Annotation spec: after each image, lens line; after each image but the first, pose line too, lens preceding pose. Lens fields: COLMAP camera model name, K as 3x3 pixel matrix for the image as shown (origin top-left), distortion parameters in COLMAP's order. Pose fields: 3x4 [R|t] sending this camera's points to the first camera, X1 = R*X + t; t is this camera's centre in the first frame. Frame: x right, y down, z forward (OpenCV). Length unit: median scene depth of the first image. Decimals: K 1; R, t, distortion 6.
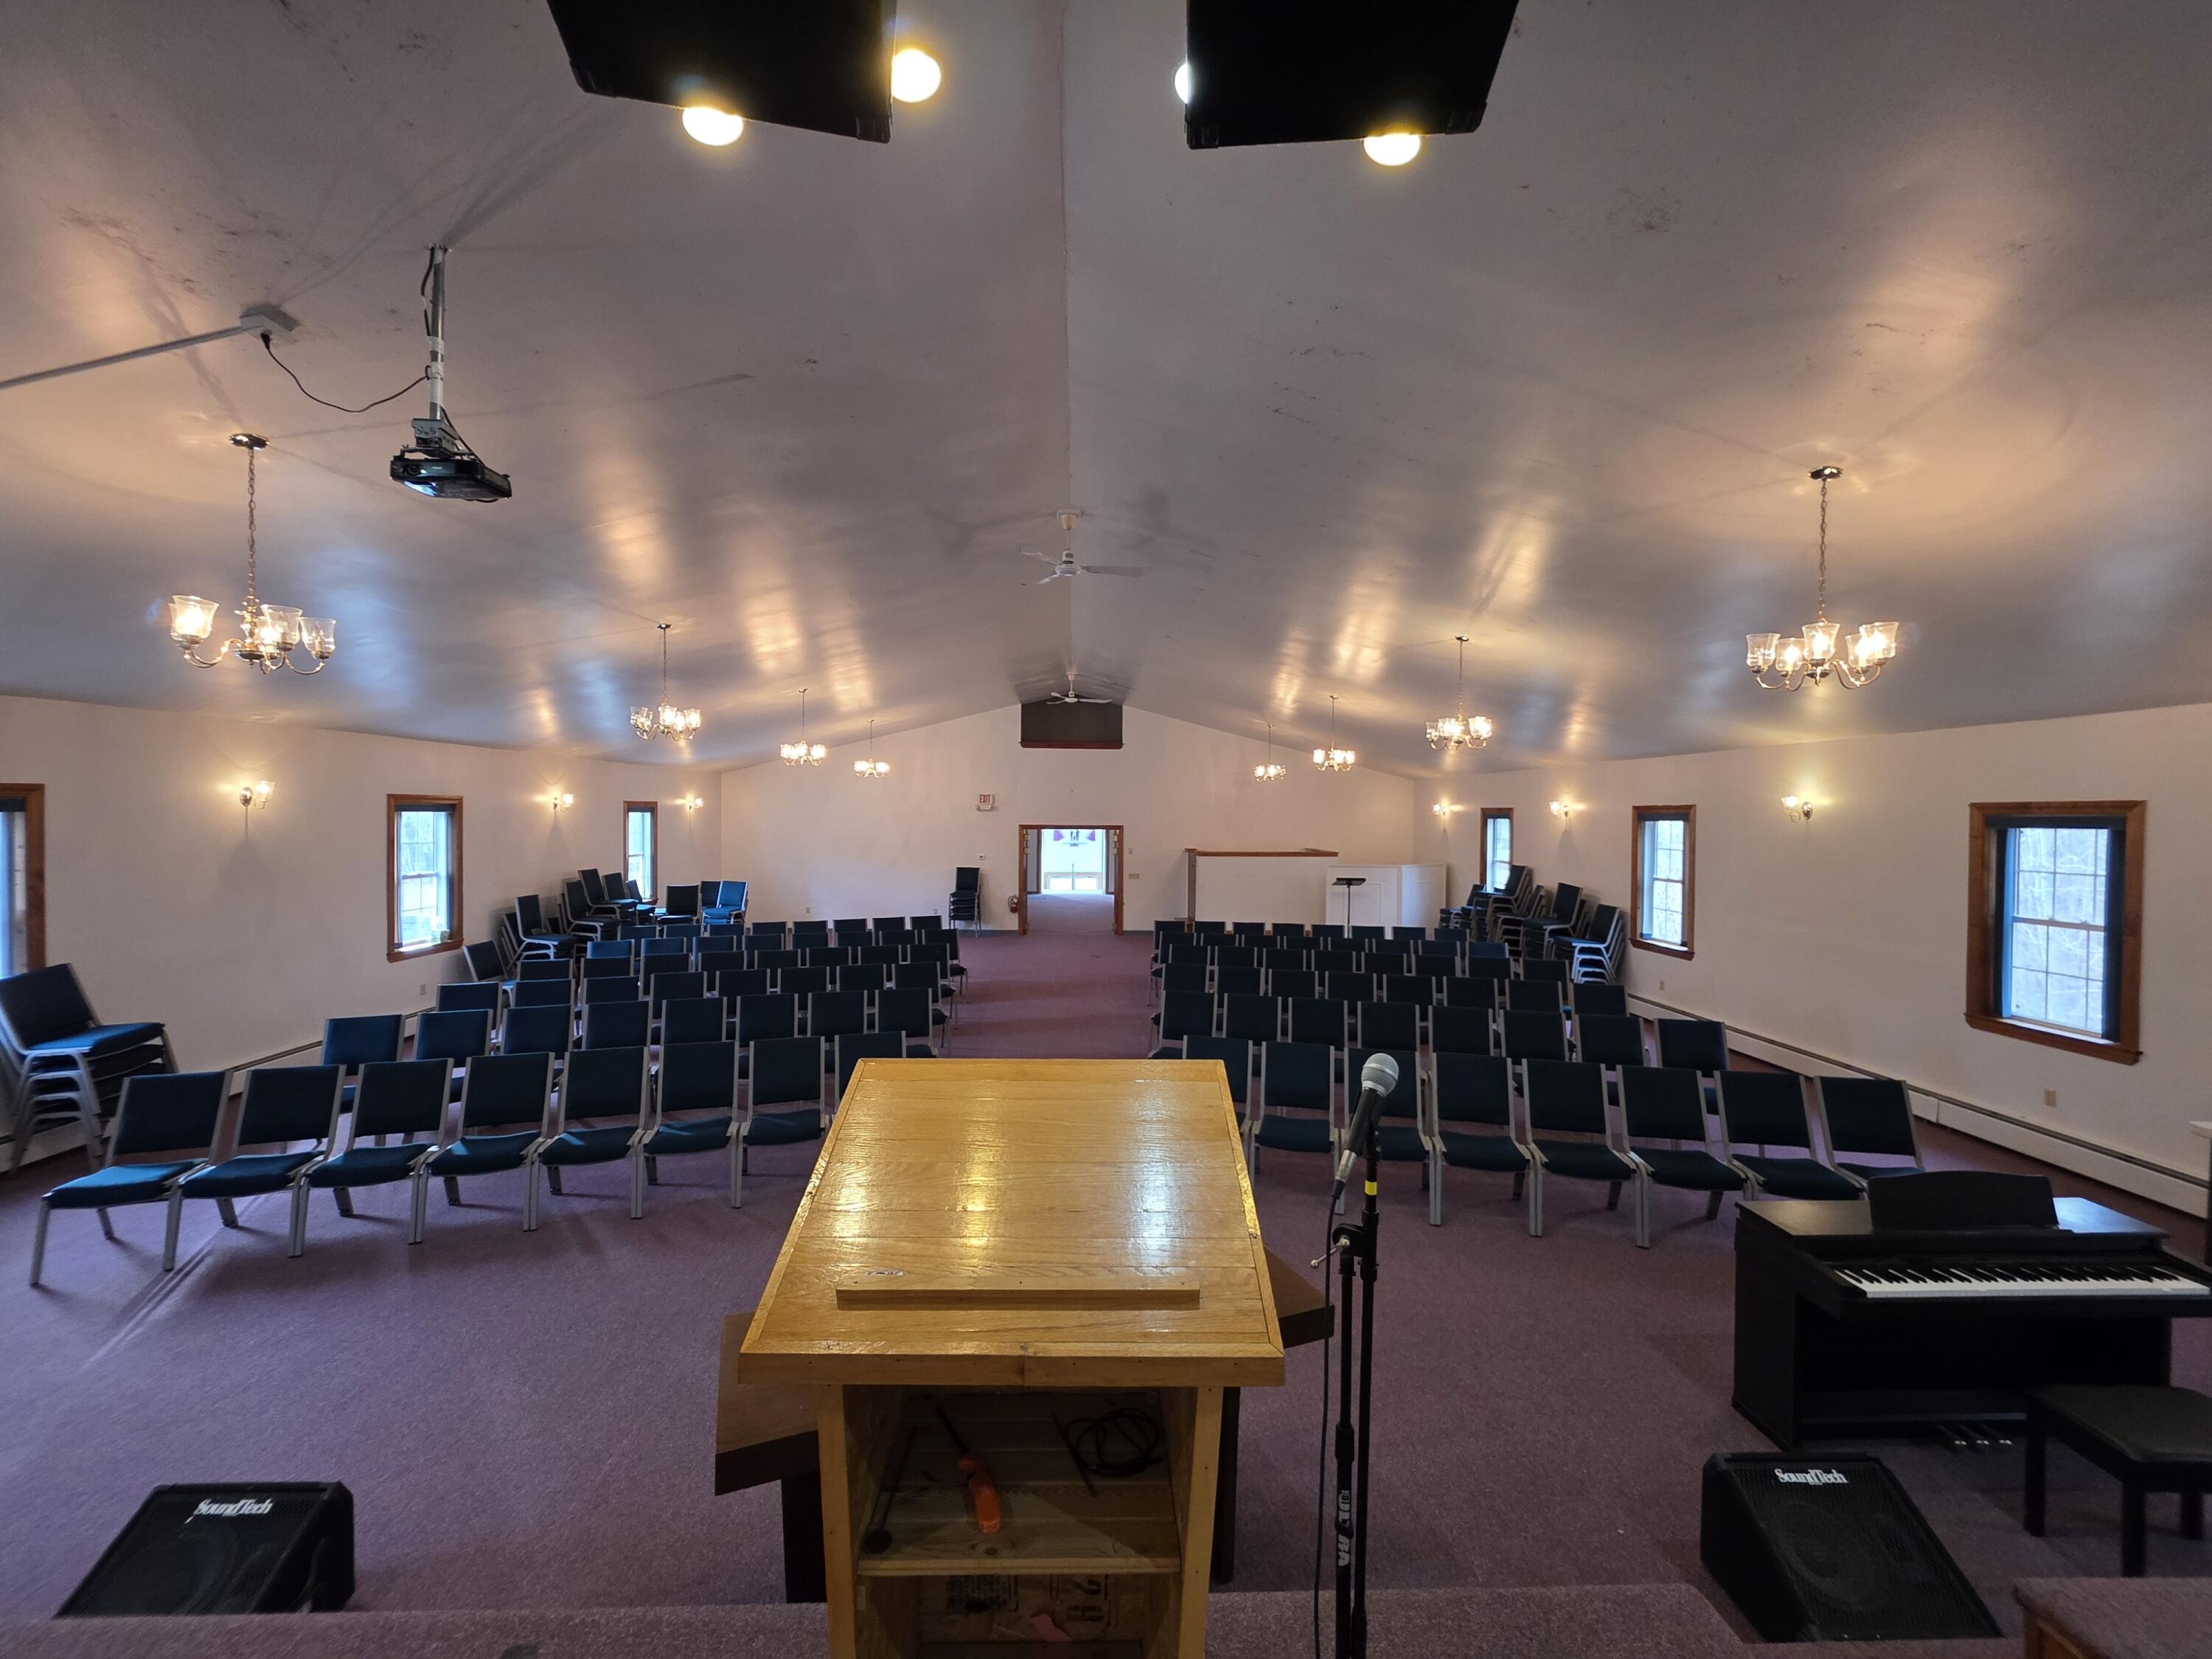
lens RADIAL K [[885.0, 0, 1099.5], [0, 885.0, 834.5], [0, 0, 1]] dist [-0.008682, 0.000441]
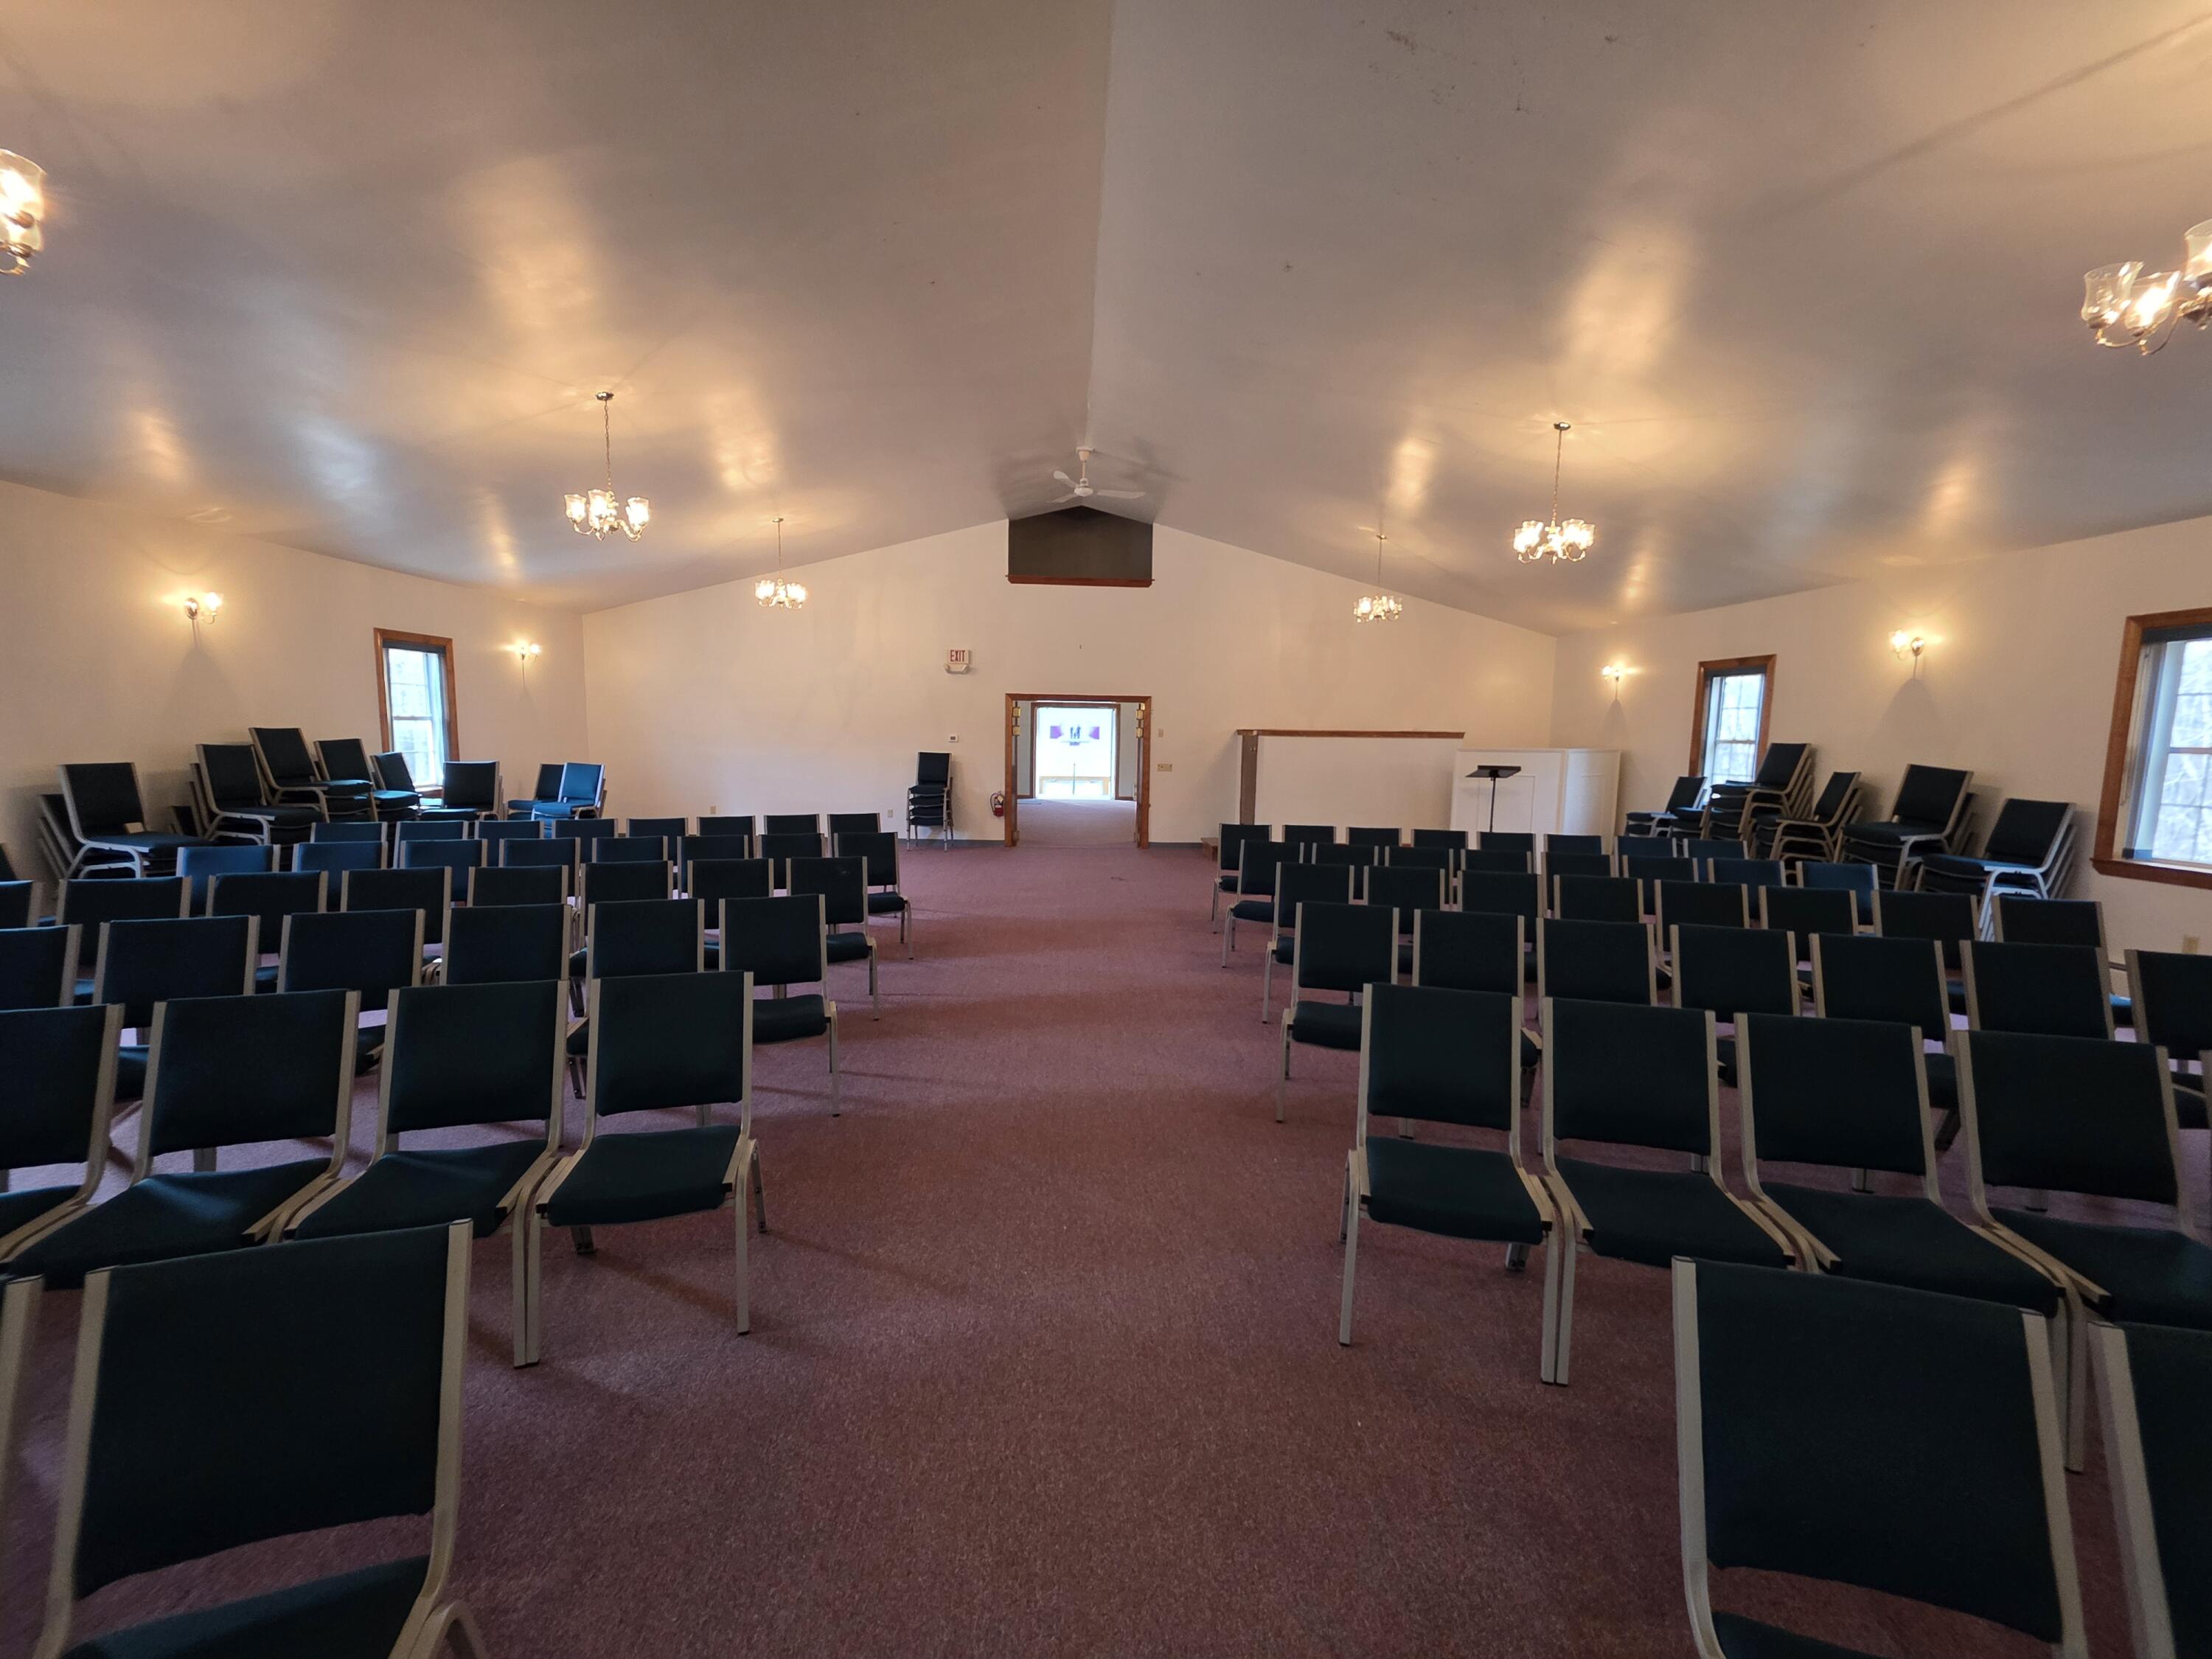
lens RADIAL K [[885.0, 0, 1099.5], [0, 885.0, 834.5], [0, 0, 1]] dist [-0.008682, 0.000441]
pose [[0.999916, 0.009310, 0.008975, -0.024278], [-0.010102, 0.995647, 0.092650, 0.041720], [-0.008073, -0.092733, 0.995658, 0.328530]]
